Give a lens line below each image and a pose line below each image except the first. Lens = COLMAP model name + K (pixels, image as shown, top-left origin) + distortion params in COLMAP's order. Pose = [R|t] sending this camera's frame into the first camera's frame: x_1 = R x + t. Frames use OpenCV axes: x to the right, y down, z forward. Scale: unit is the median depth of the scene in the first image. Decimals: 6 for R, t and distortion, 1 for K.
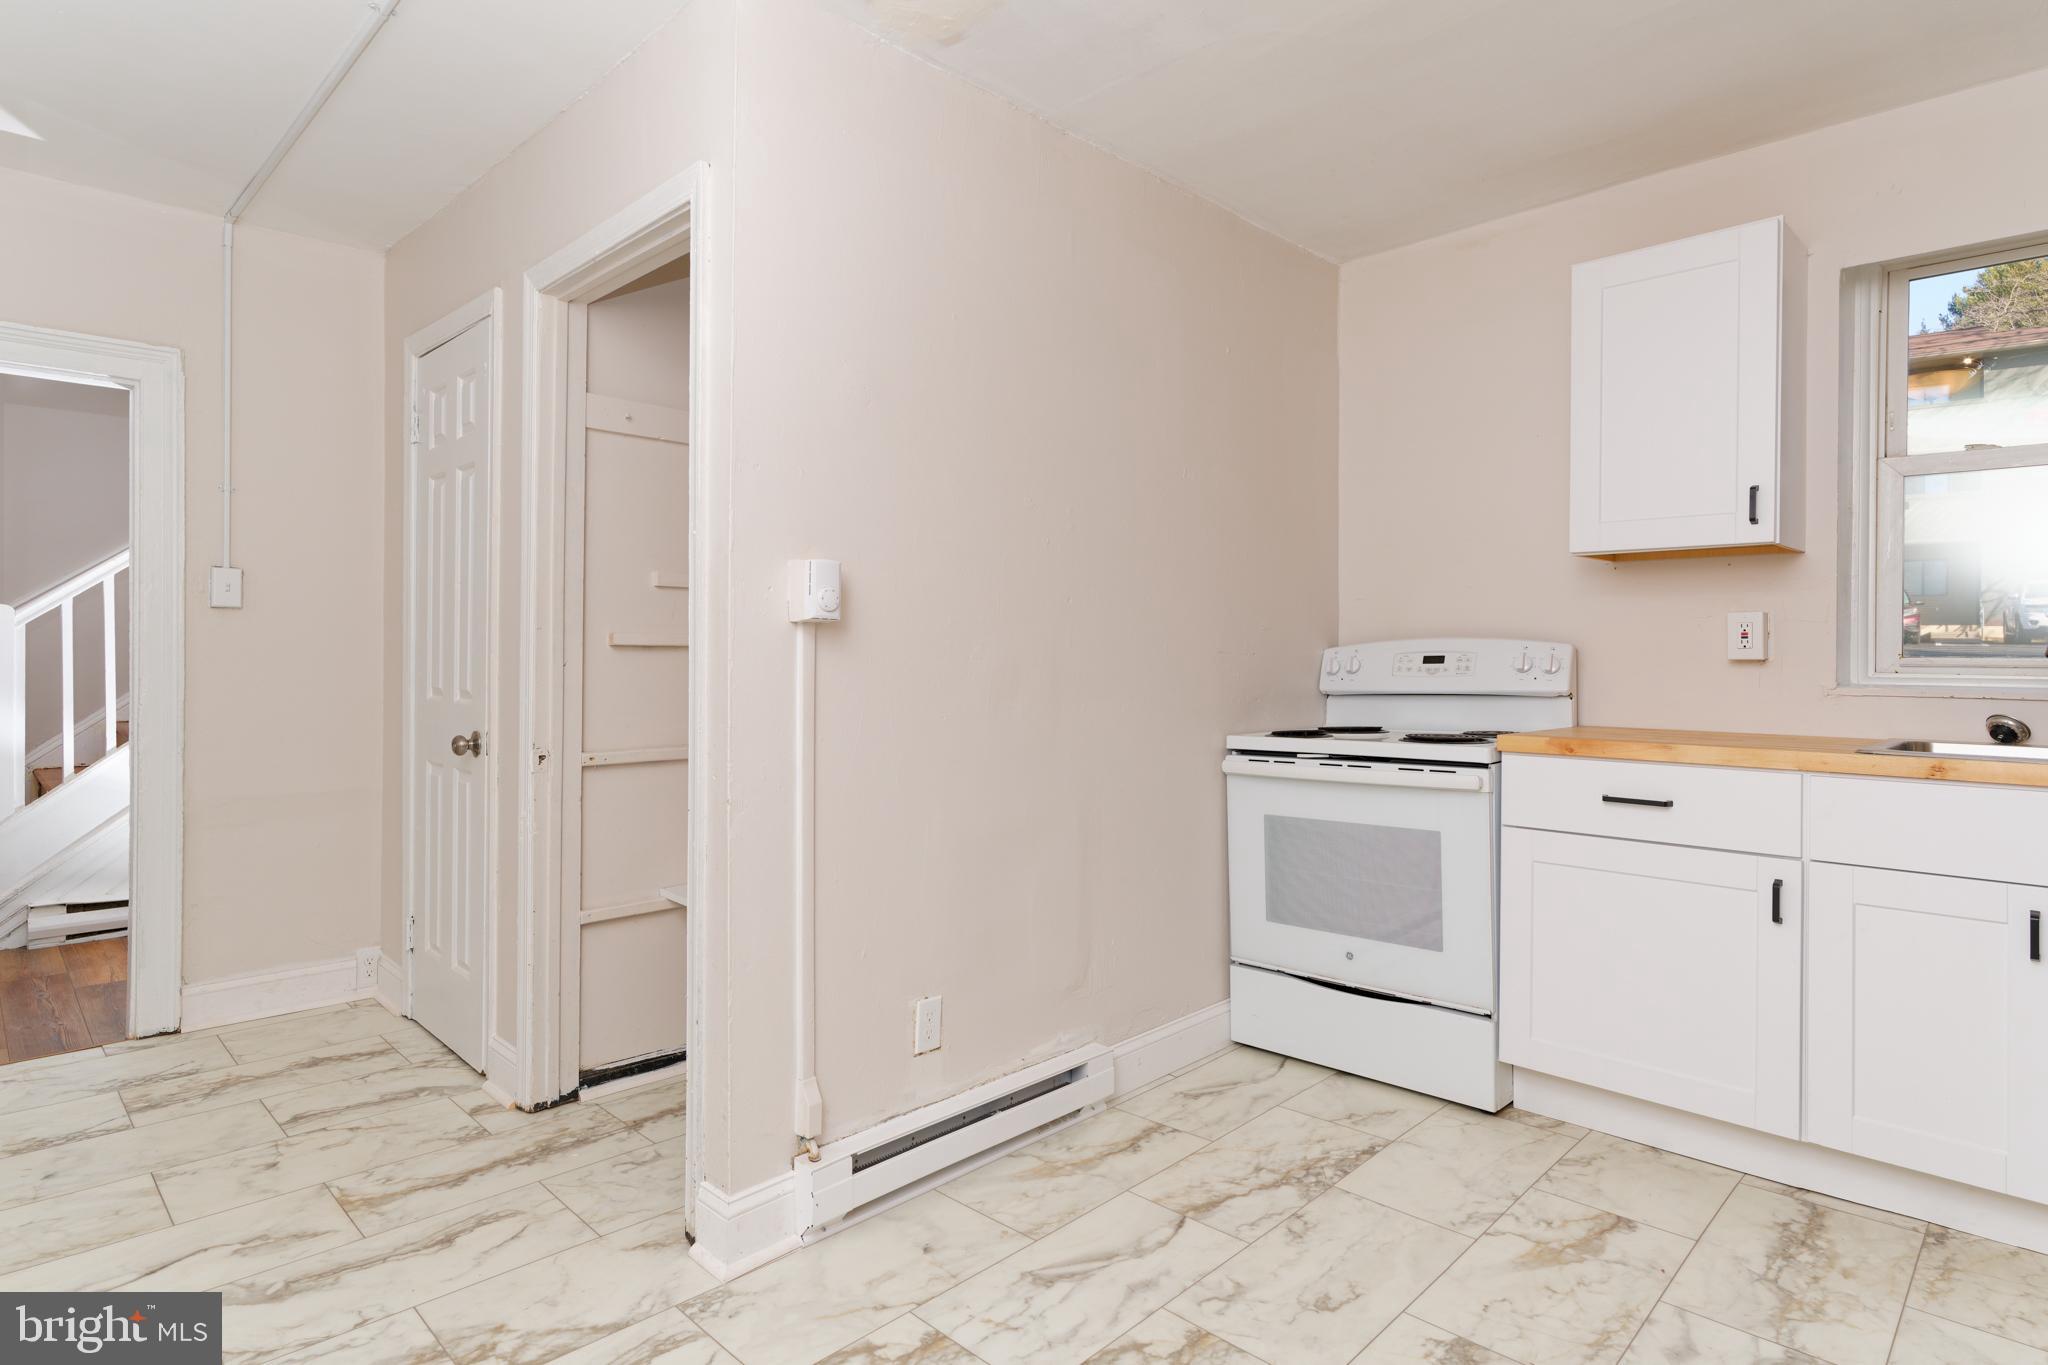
lens RADIAL K [[1082.7, 0, 1004.5], [0, 1082.7, 656.1], [0, 0, 1]] dist [0.001248, 0.000932]
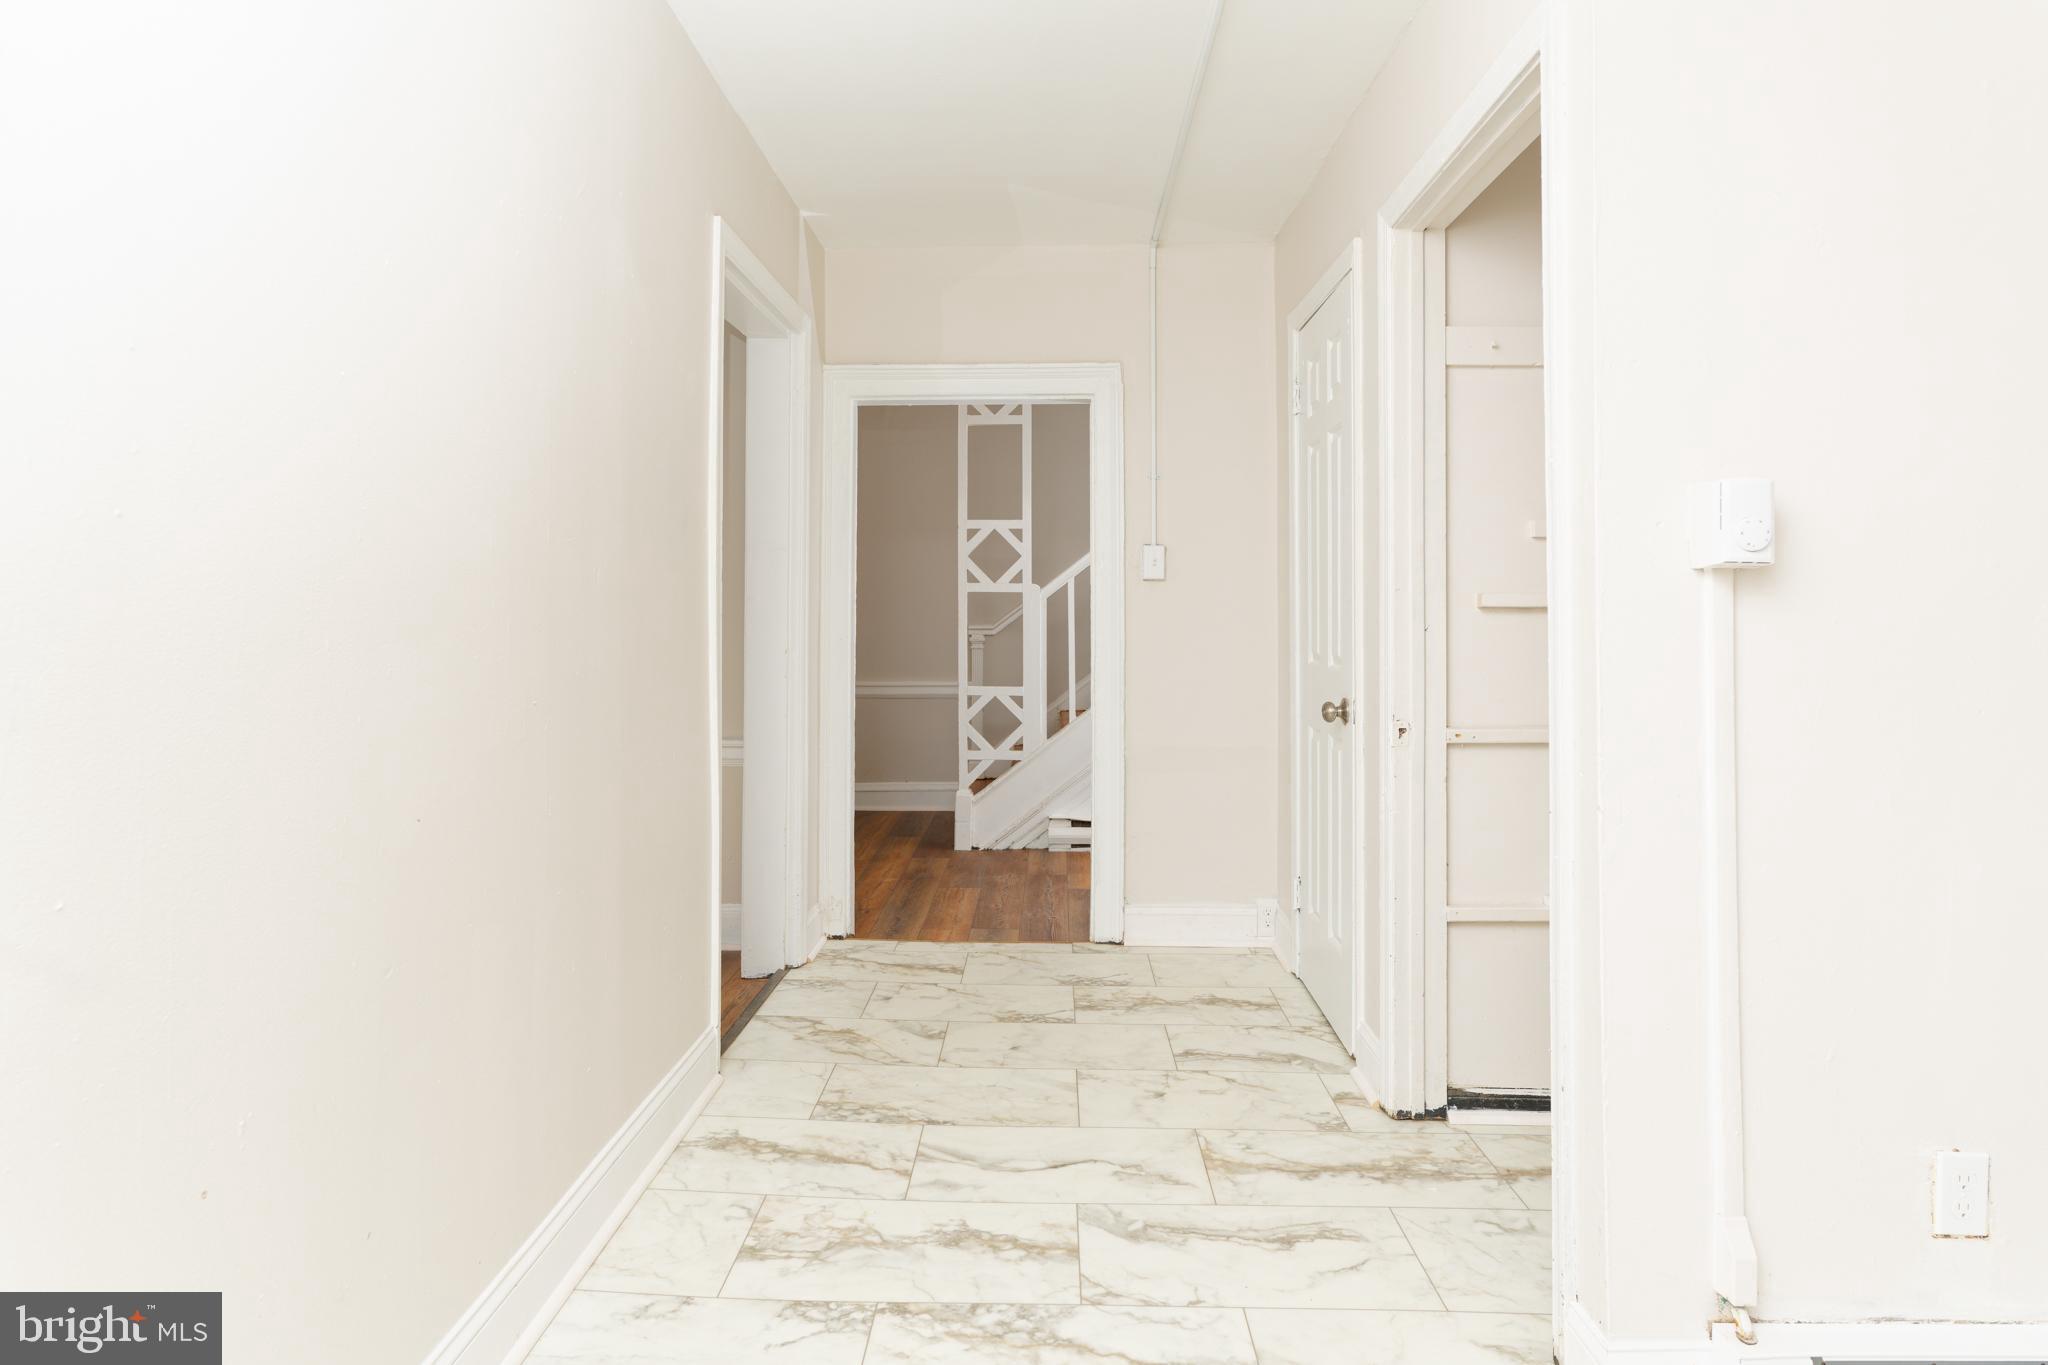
lens RADIAL K [[1072.7, 0, 1033.4], [0, 1072.7, 597.1], [0, 0, 1]] dist [-0.012443, 0.009880]
pose [[0.700794, -0.020841, -0.713059, 0.002704], [0.002806, 0.999646, -0.026460, 0.003888], [0.713358, 0.016542, 0.700604, 0.141733]]
